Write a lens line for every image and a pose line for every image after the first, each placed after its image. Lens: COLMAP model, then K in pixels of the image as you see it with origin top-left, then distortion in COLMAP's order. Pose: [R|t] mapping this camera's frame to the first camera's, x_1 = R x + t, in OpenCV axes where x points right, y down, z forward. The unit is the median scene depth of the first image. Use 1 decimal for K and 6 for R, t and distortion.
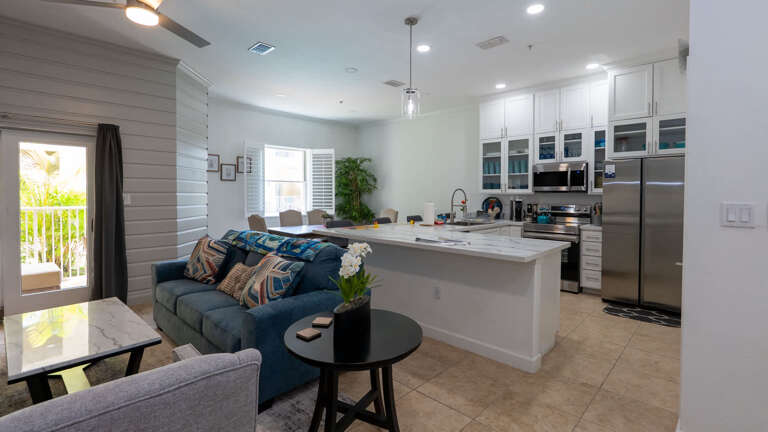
lens RADIAL K [[353.3, 0, 384.0], [0, 353.3, 216.0], [0, 0, 1]] dist [-0.002140, -0.000393]
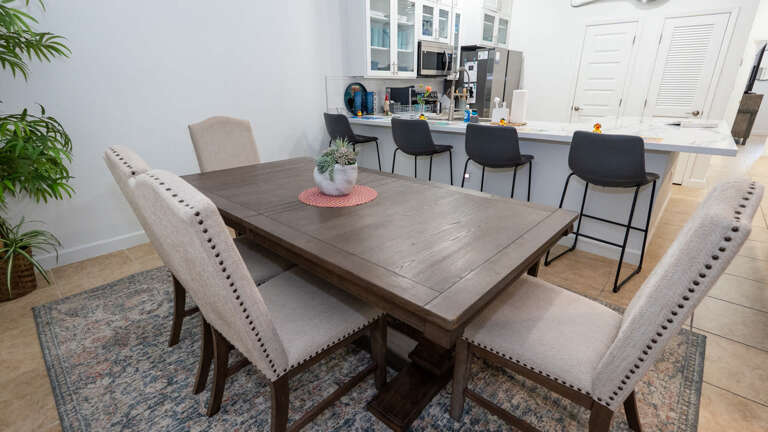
lens RADIAL K [[353.3, 0, 384.0], [0, 353.3, 216.0], [0, 0, 1]] dist [-0.002140, -0.000393]
pose [[-0.007975, -0.383117, 0.923665, -0.496242], [0.033330, 0.923080, 0.383162, -0.084194], [-0.999413, 0.033841, 0.005407, 1.074006]]
